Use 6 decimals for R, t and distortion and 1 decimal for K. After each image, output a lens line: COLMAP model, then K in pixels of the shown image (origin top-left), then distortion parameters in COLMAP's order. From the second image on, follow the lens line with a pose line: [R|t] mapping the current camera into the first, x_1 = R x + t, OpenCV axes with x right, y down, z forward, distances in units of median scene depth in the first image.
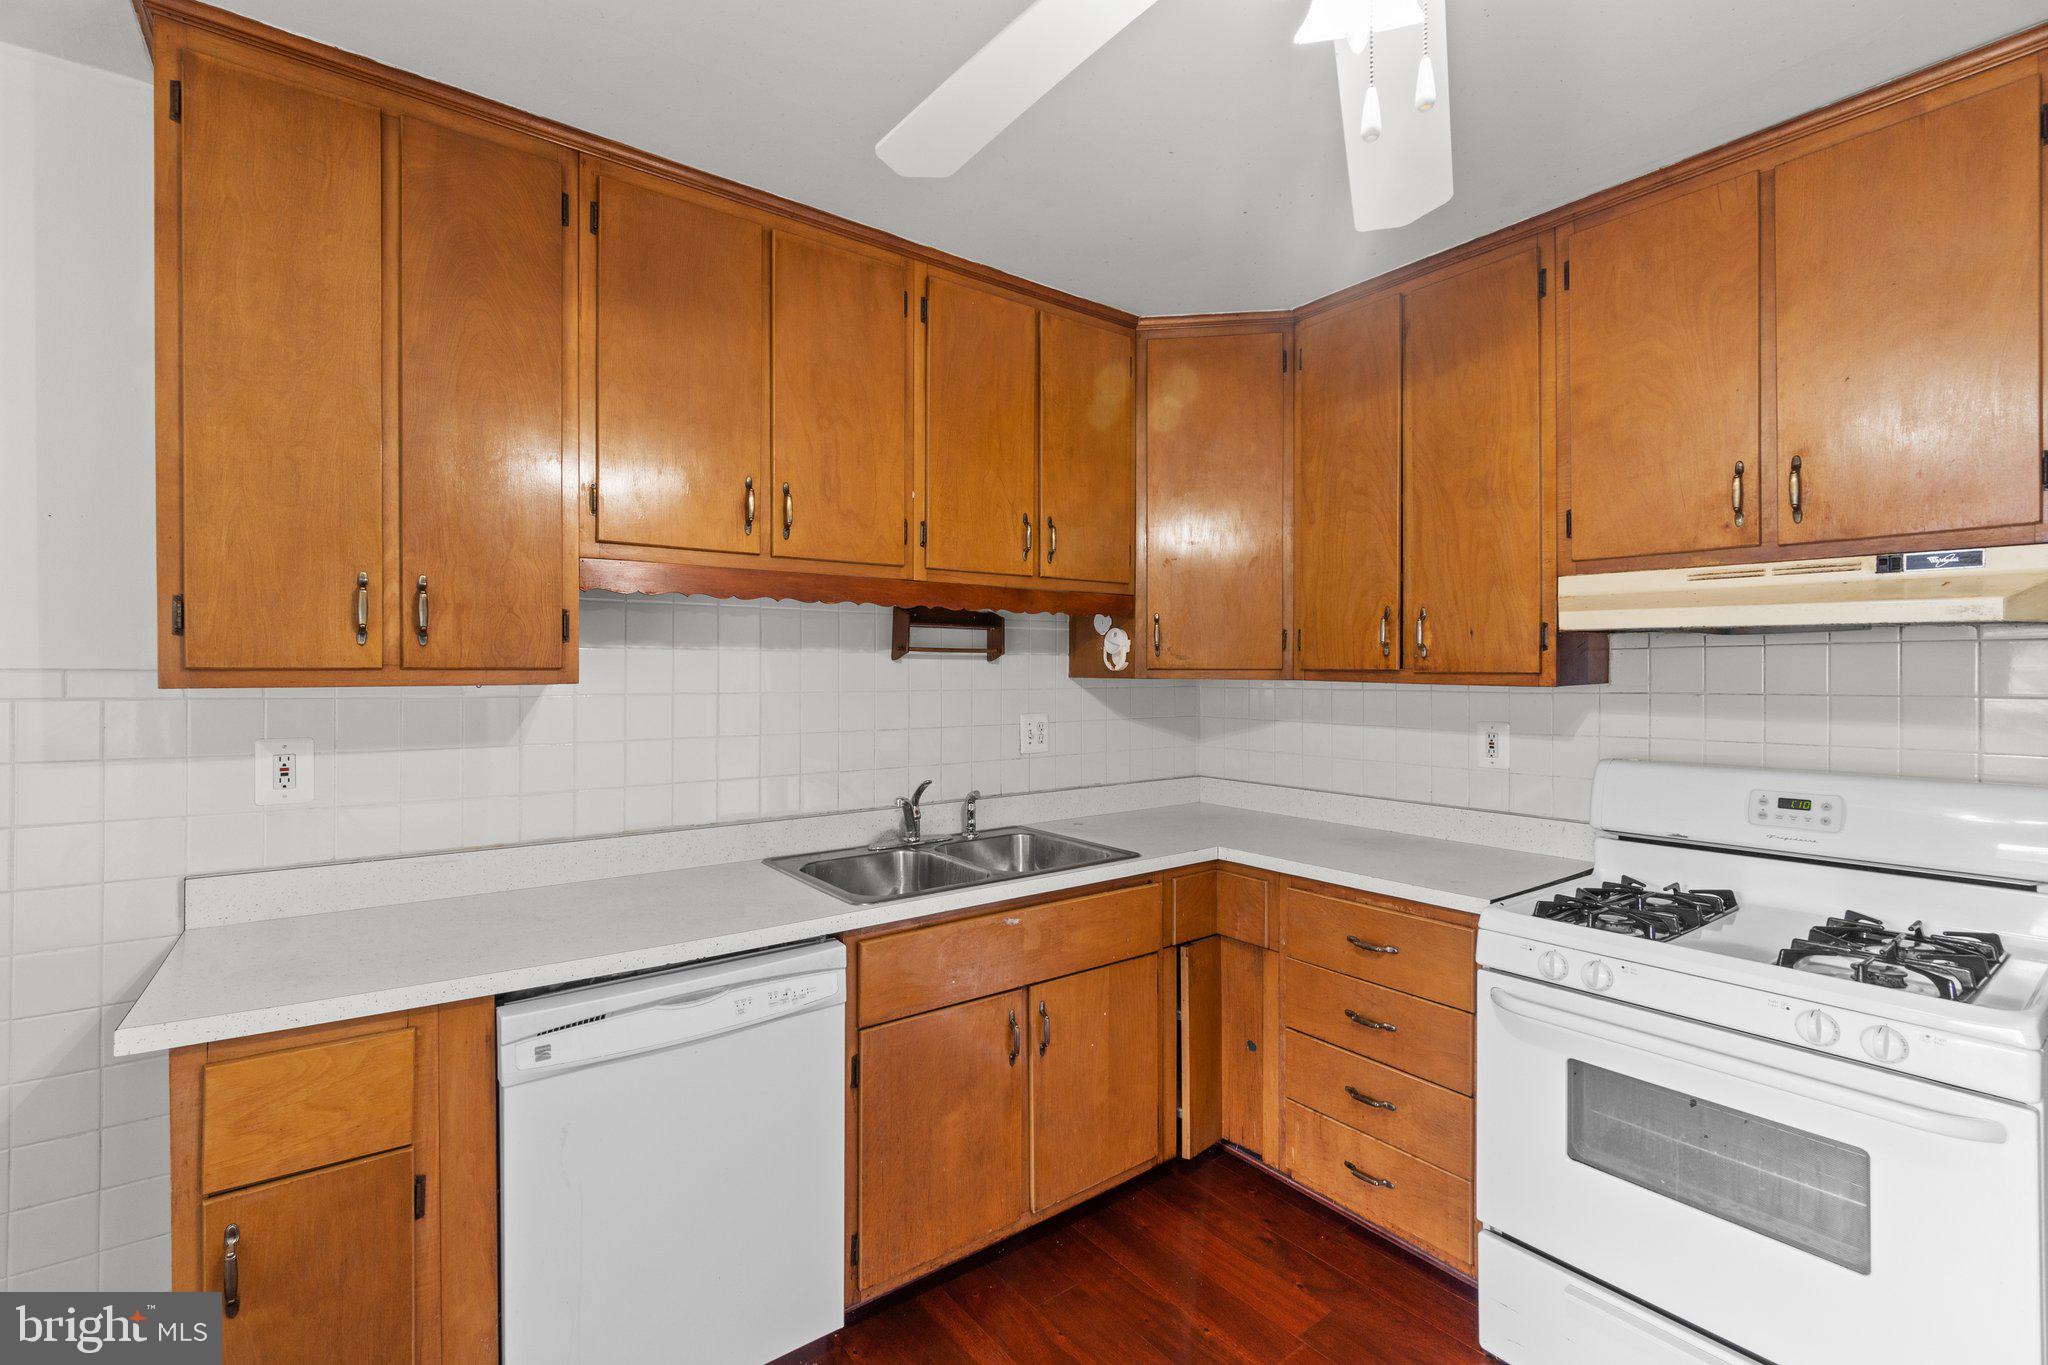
lens RADIAL K [[889.0, 0, 1009.5], [0, 889.0, 674.3], [0, 0, 1]] dist [-0.005824, -0.000769]
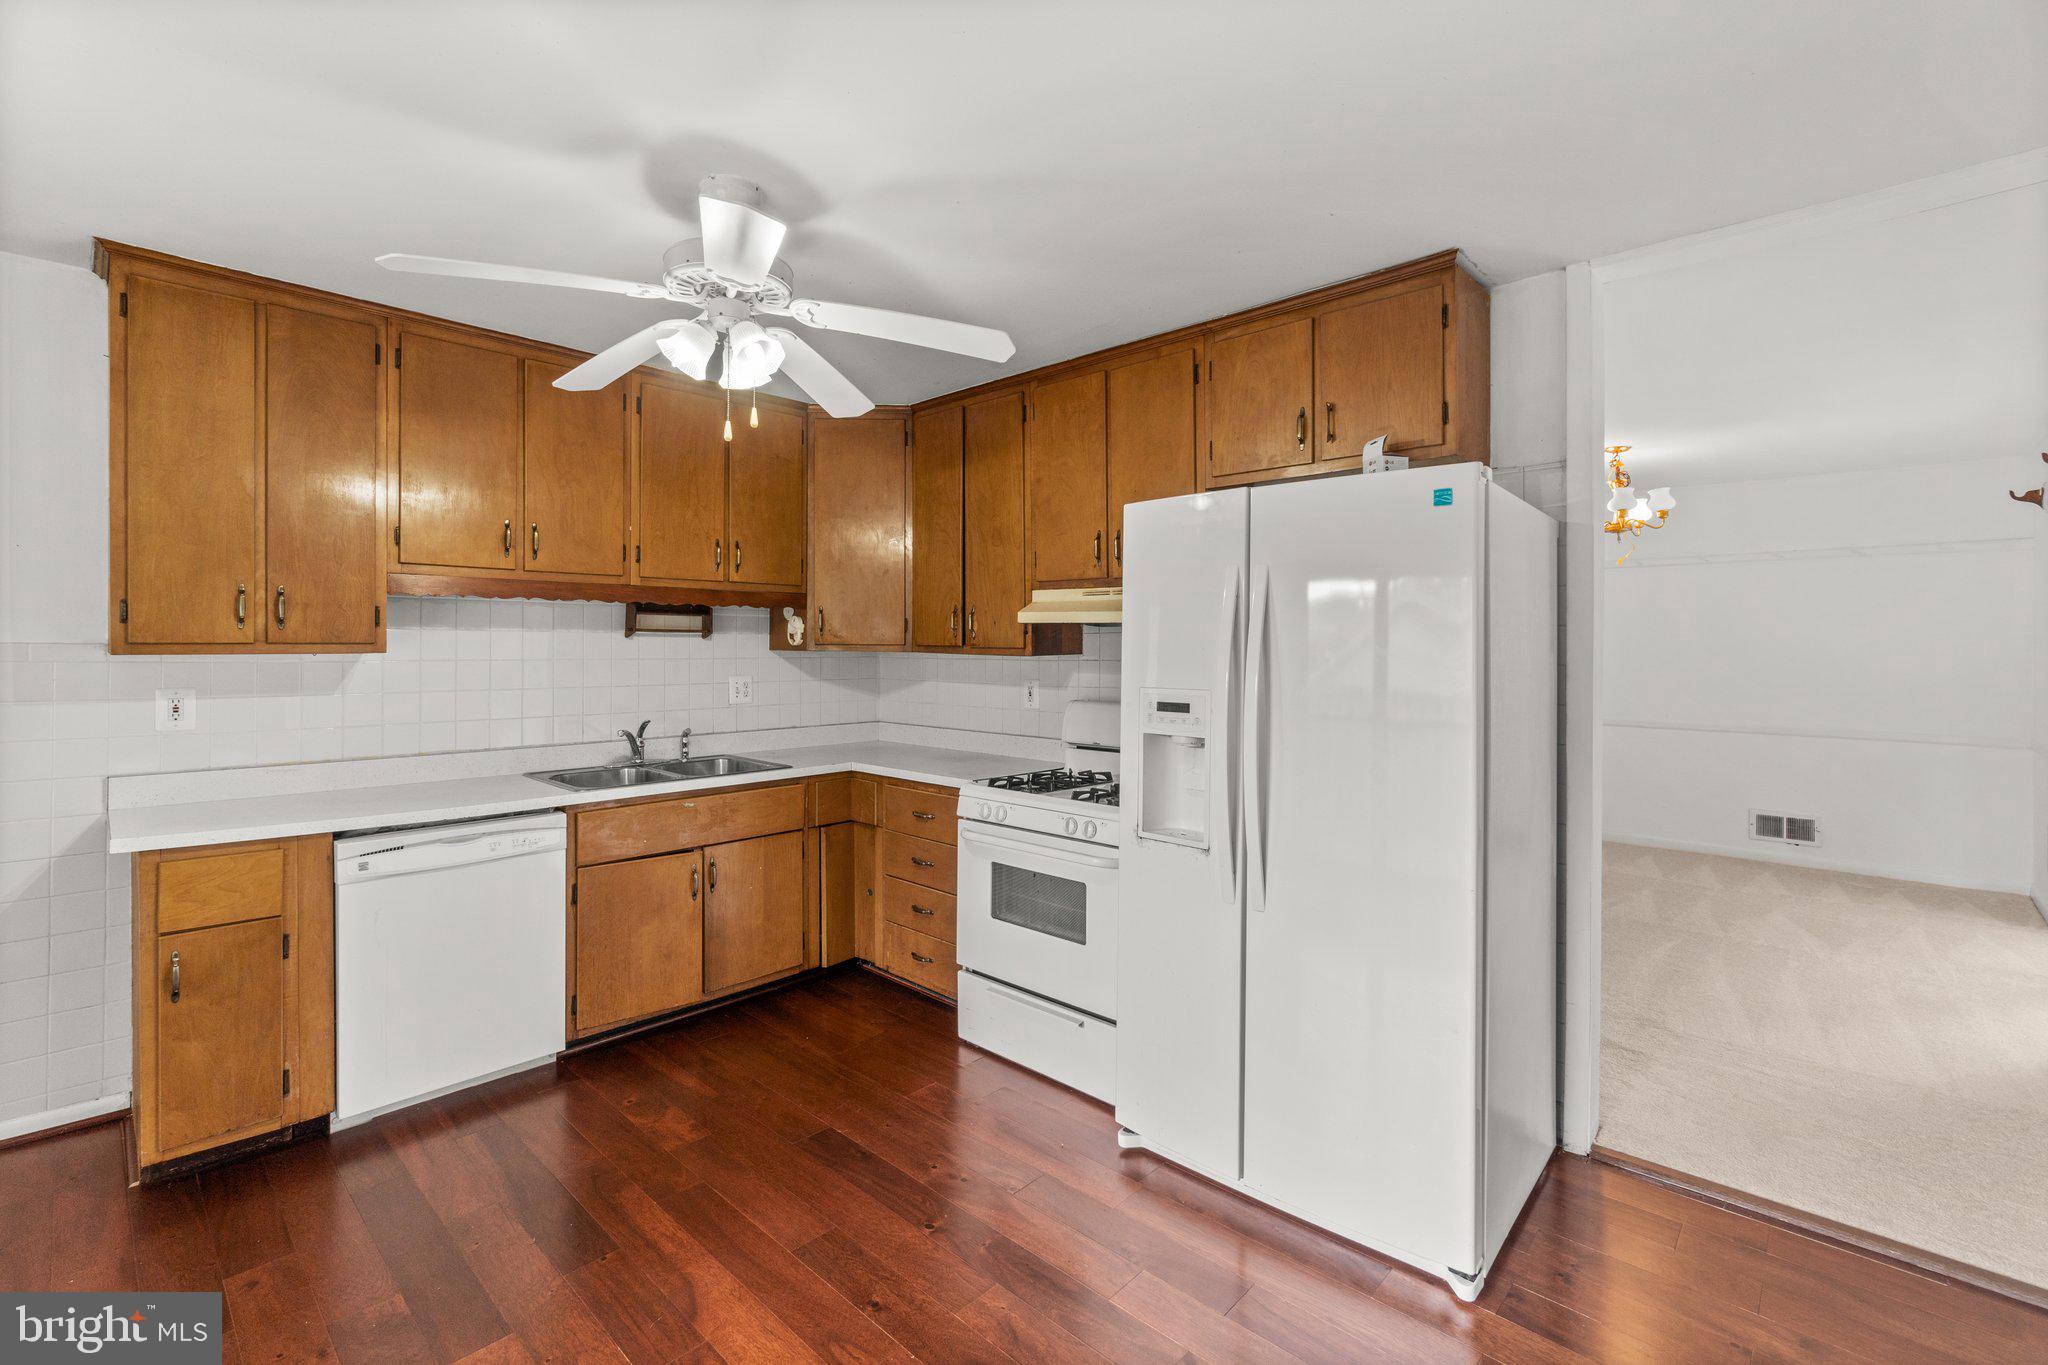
lens RADIAL K [[889.0, 0, 1015.3], [0, 889.0, 647.7], [0, 0, 1]] dist [-0.005824, -0.000769]
pose [[0.985393, 0.003161, 0.170268, 0.337758], [-0.003189, 0.999995, -0.000112, -0.001942], [-0.170268, -0.000433, 0.985398, -0.720067]]
